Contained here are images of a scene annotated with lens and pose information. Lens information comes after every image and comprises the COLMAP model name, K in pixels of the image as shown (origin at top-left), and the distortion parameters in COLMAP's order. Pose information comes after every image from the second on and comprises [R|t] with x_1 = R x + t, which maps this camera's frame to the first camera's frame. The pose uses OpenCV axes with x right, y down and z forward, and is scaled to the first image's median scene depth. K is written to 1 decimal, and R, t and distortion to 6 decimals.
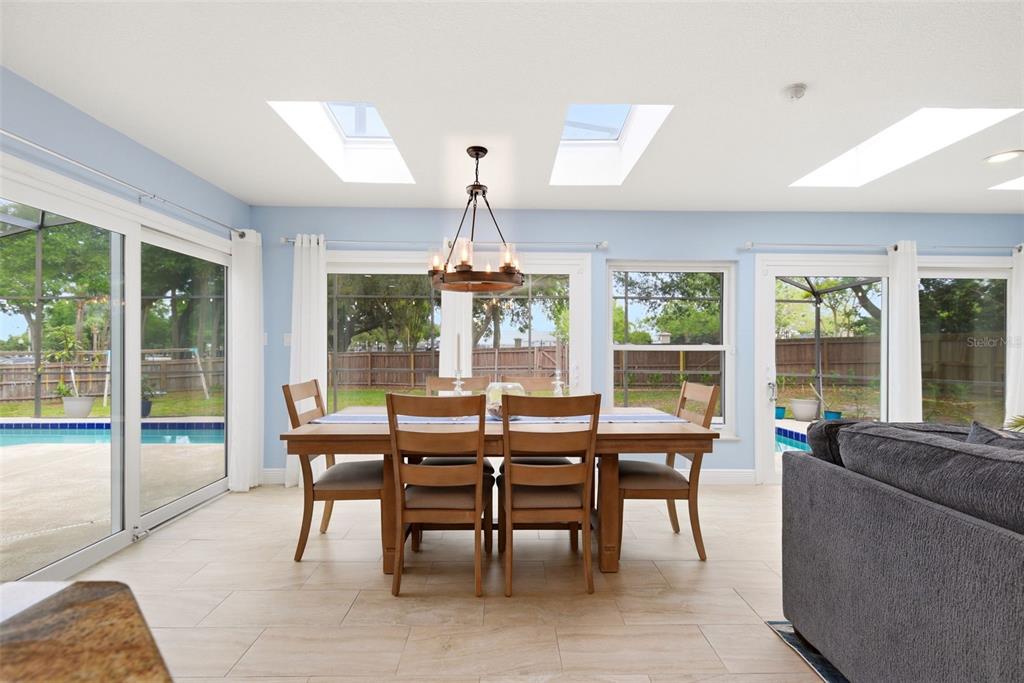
lens RADIAL K [[471.5, 0, 515.0], [0, 471.5, 359.3], [0, 0, 1]] dist [0.001213, 0.000342]
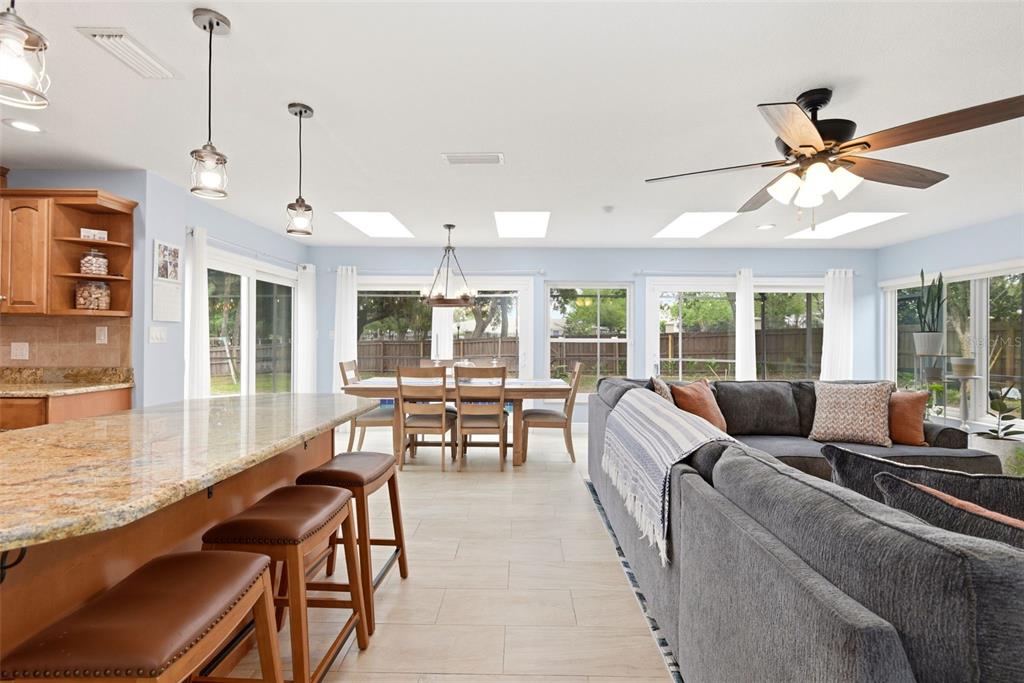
lens RADIAL K [[483.7, 0, 512.0], [0, 483.7, 341.5], [0, 0, 1]] dist [-0.004068, -0.000625]
pose [[0.999405, 0.001645, -0.034460, 0.174611], [-0.002071, 0.999922, -0.012335, -0.002741], [0.034437, 0.012399, 0.999330, -0.619443]]
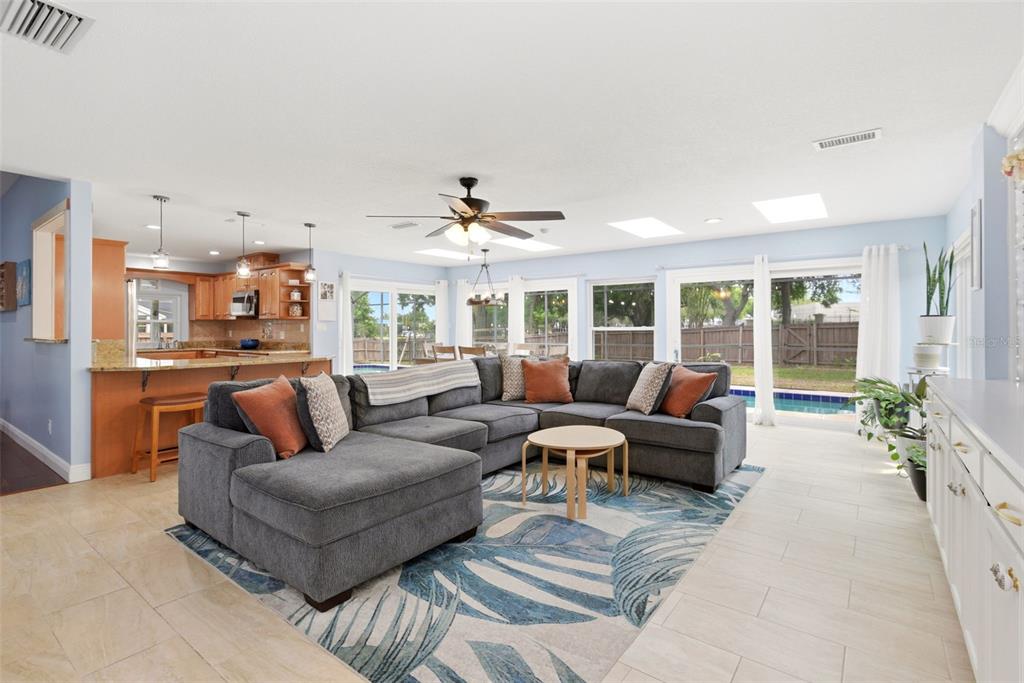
lens RADIAL K [[492.0, 0, 517.5], [0, 492.0, 325.8], [0, 0, 1]] dist [-0.000061, -0.000080]
pose [[0.791602, -0.010109, -0.610953, 1.378520], [-0.003922, 0.999758, -0.021625, 0.007270], [0.611024, 0.019514, 0.791371, -0.789696]]
